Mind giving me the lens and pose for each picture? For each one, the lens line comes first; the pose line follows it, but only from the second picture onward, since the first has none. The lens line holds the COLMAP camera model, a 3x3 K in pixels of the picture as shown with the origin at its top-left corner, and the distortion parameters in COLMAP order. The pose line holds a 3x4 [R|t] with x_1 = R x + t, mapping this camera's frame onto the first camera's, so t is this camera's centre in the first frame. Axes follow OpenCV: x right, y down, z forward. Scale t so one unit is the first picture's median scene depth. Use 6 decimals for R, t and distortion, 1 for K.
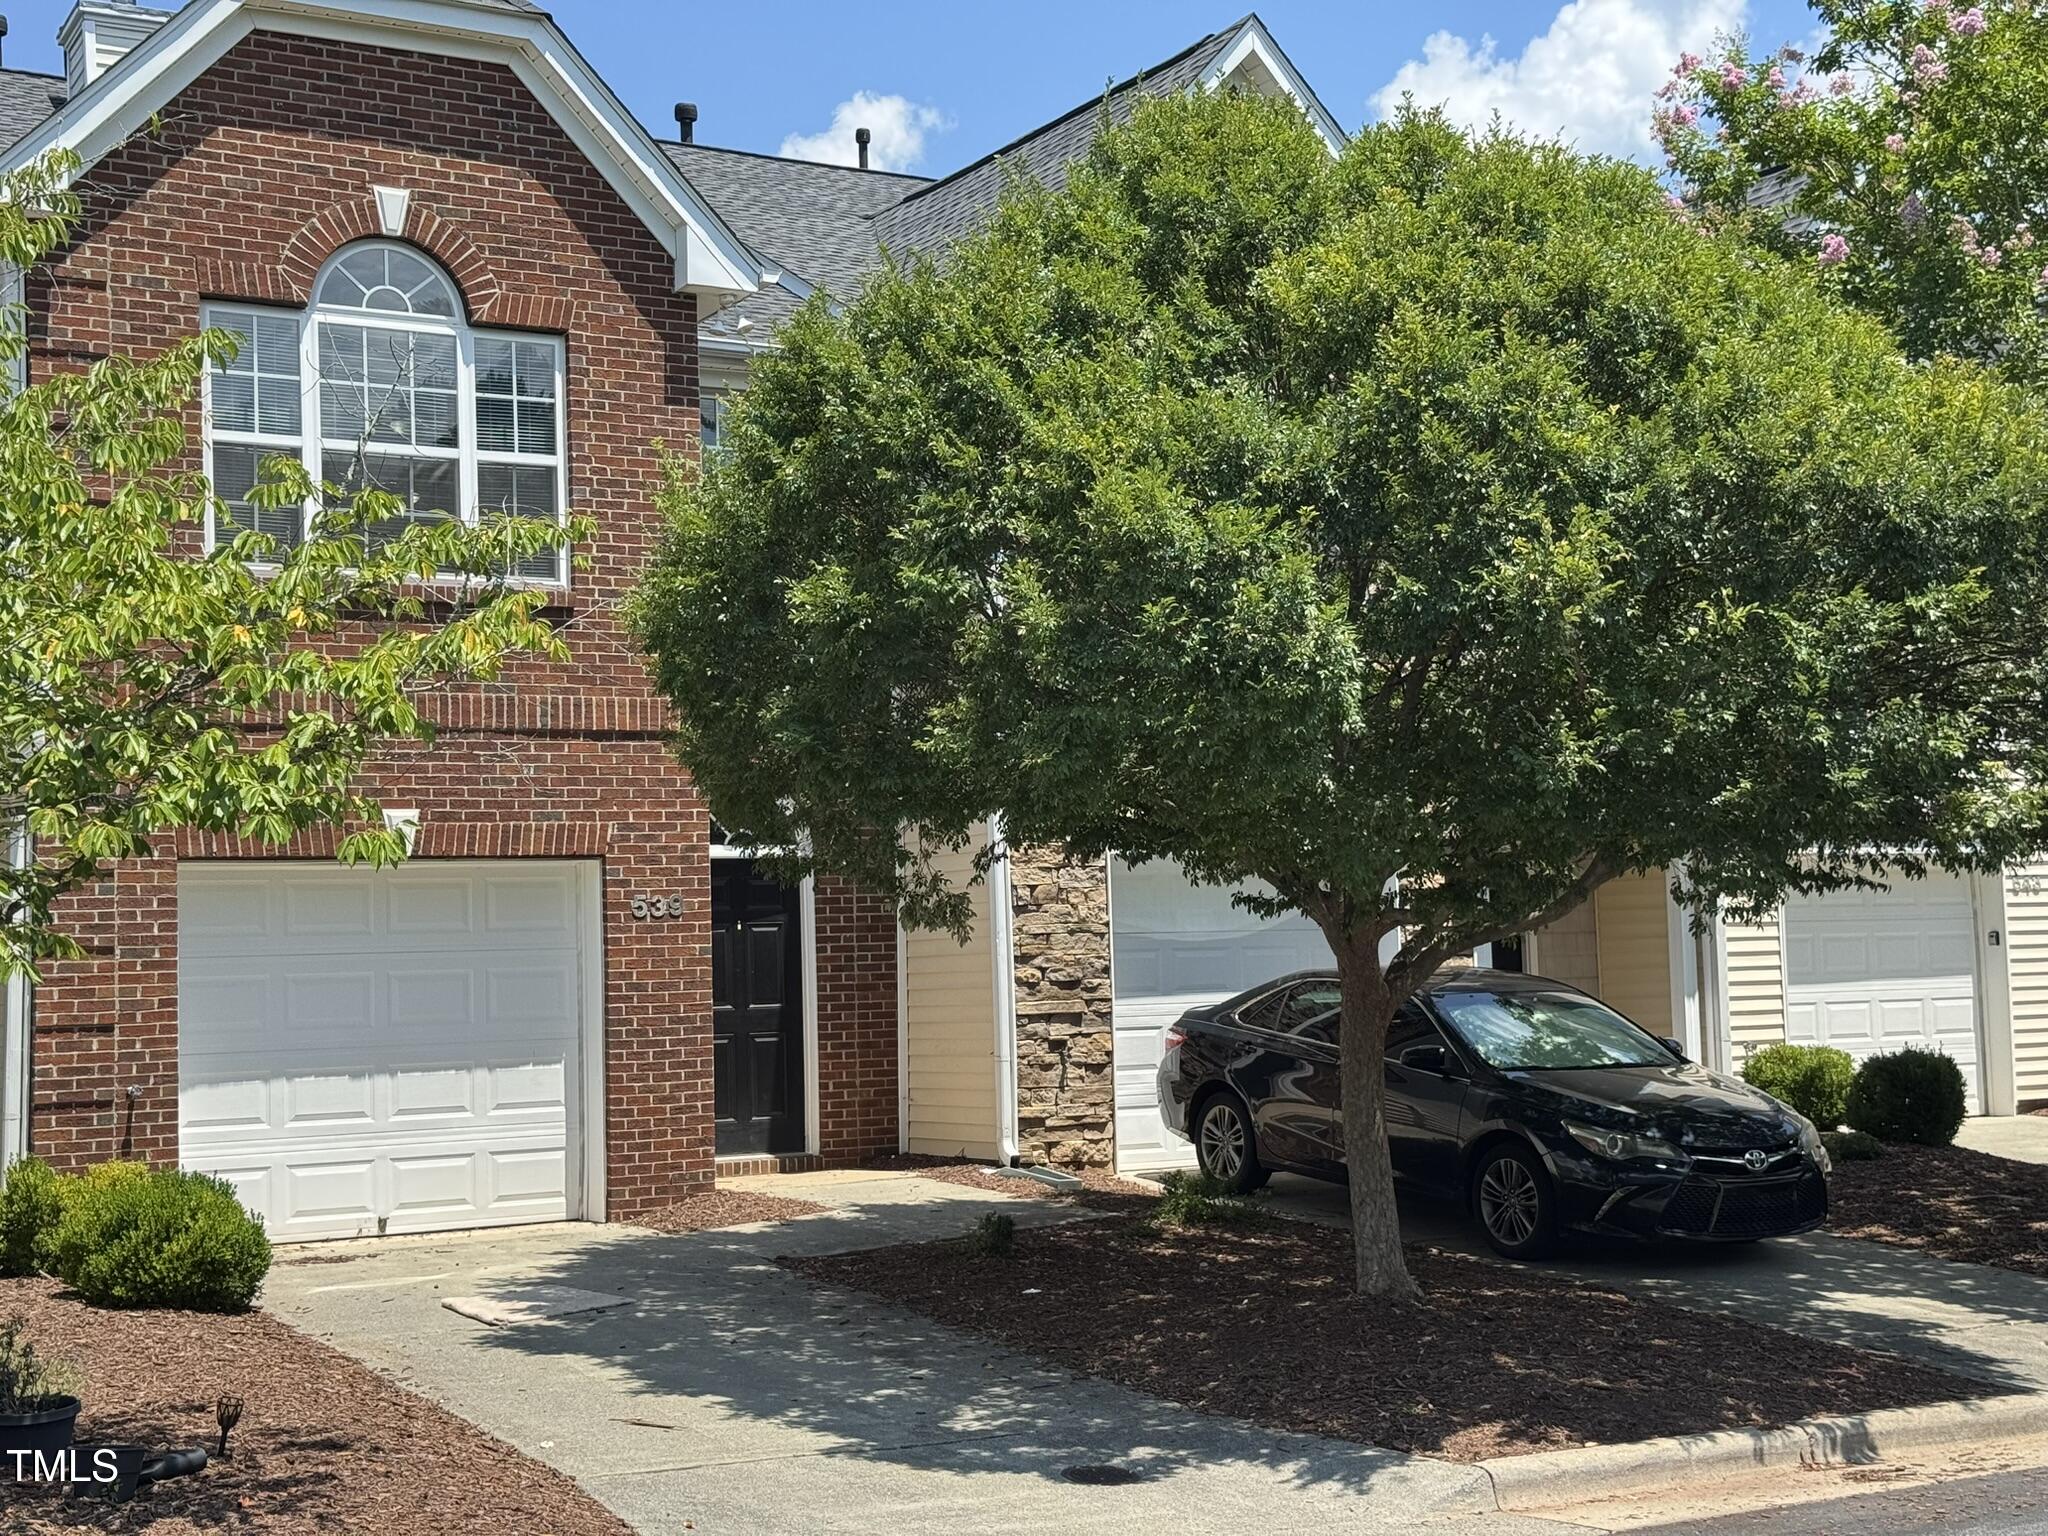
lens RADIAL K [[2877.0, 0, 1024.0], [0, 2877.0, 768.0], [0, 0, 1]] dist [0.148999, -0.080175]
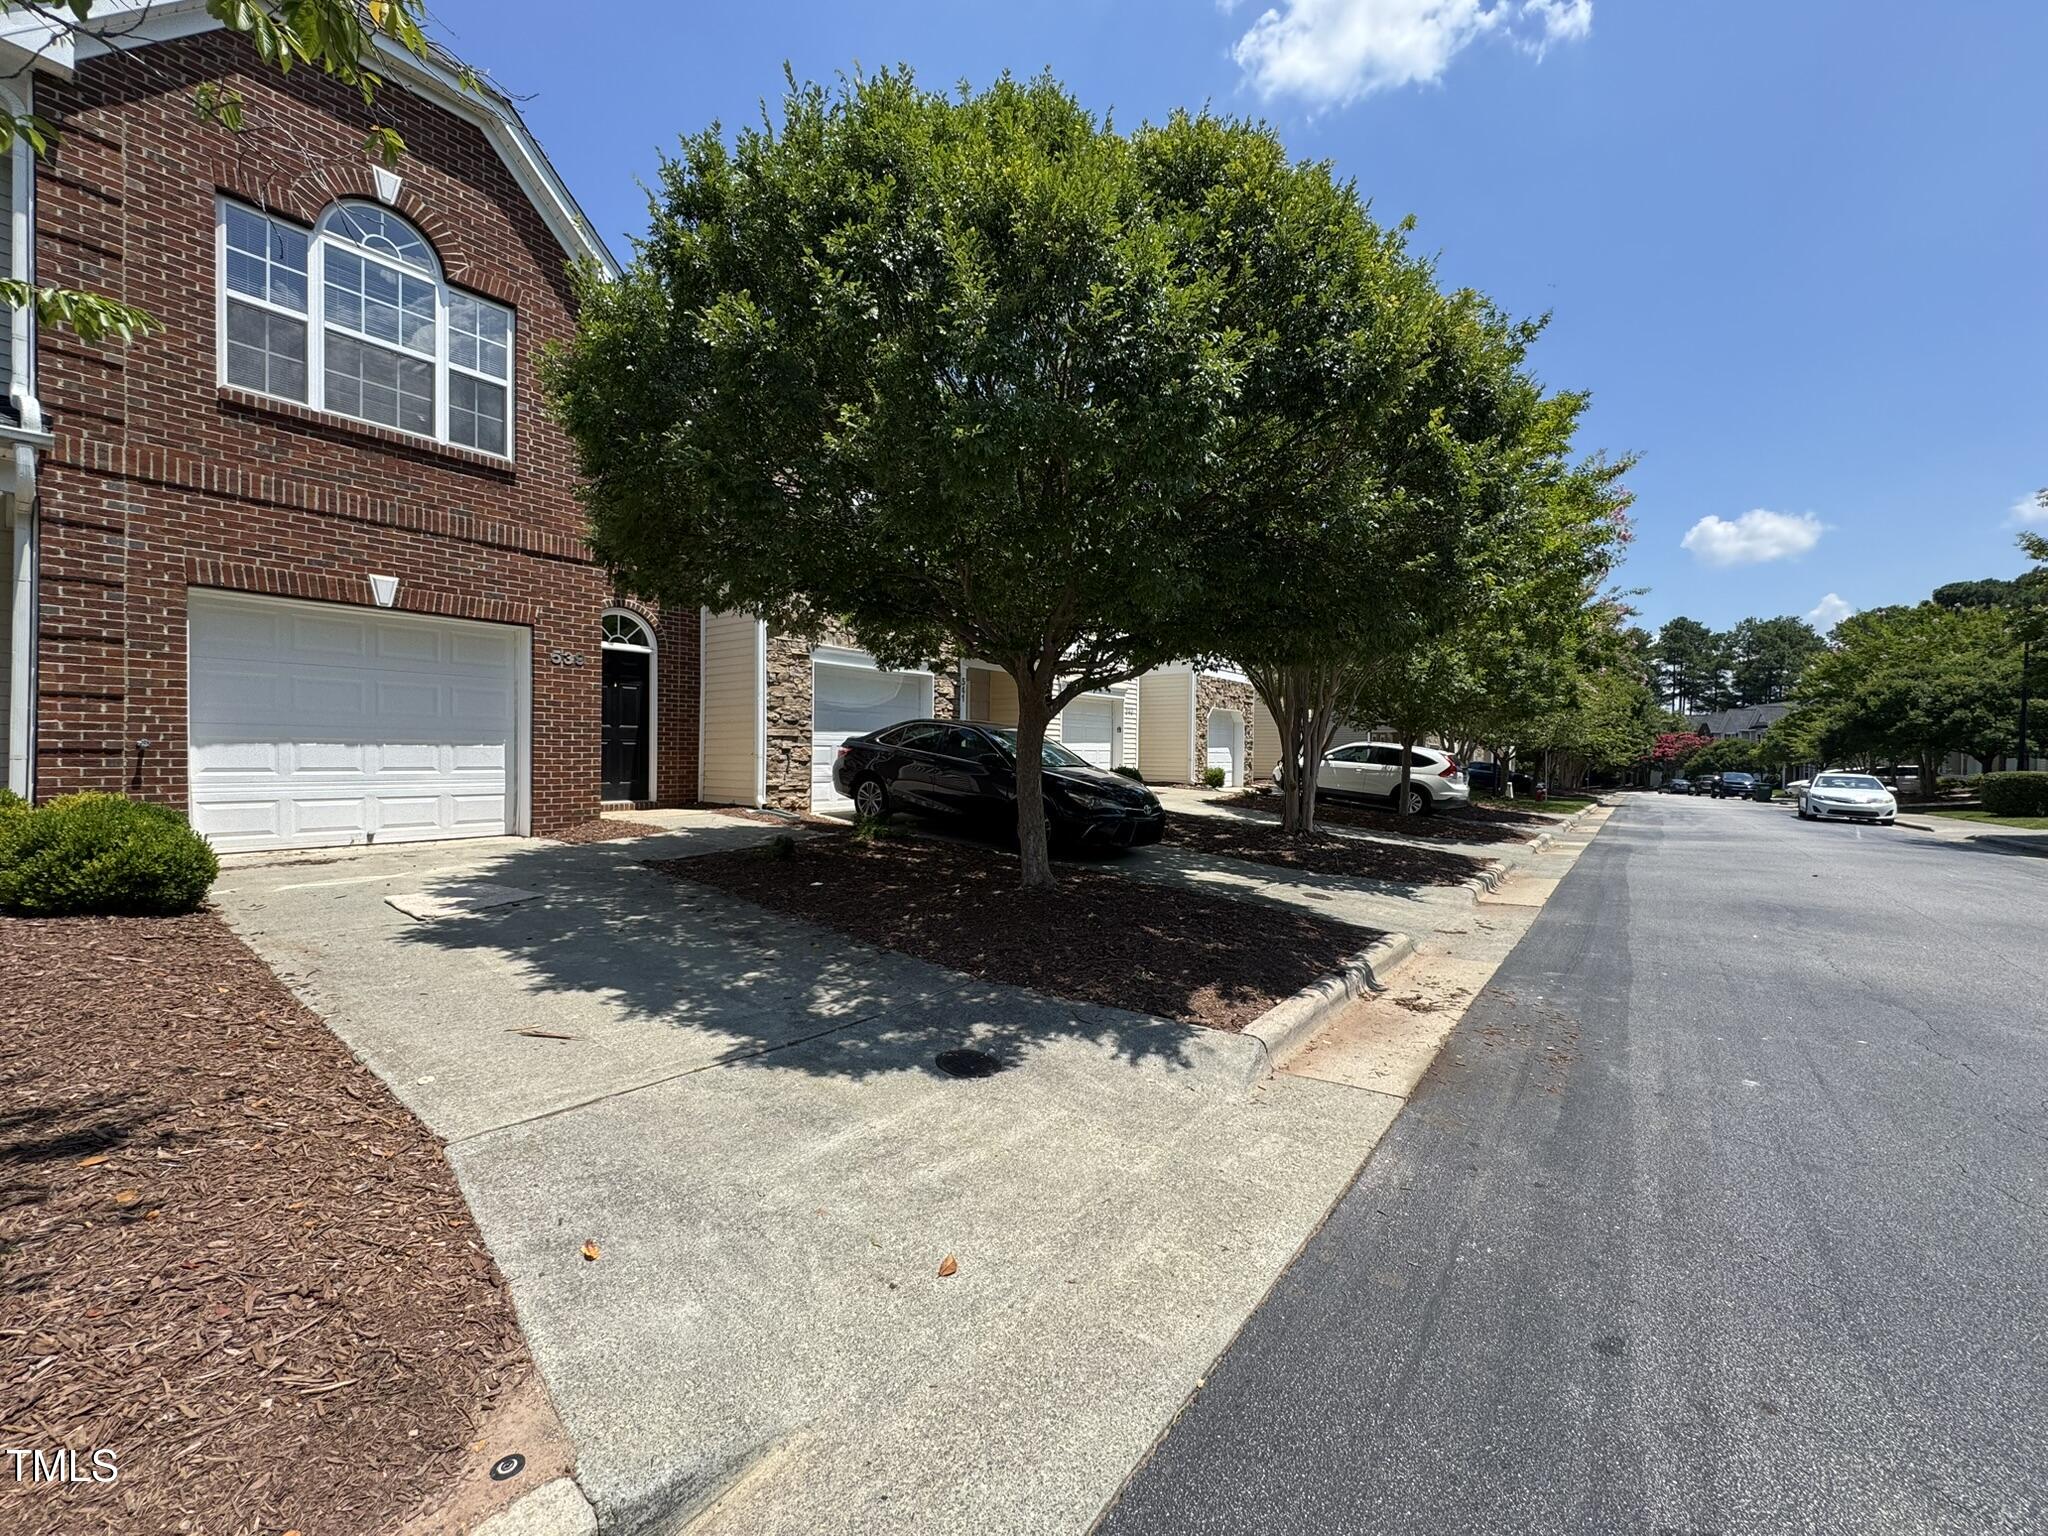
lens RADIAL K [[814.3, 0, 1023.0], [0, 814.3, 765.7], [0, 0, 1]] dist [-0.002333, 0.000222]
pose [[0.927220, 0.033791, 0.372989, -0.054223], [-0.064539, 0.995439, 0.070257, 0.061403], [-0.368913, -0.089216, 0.925172, 0.445735]]
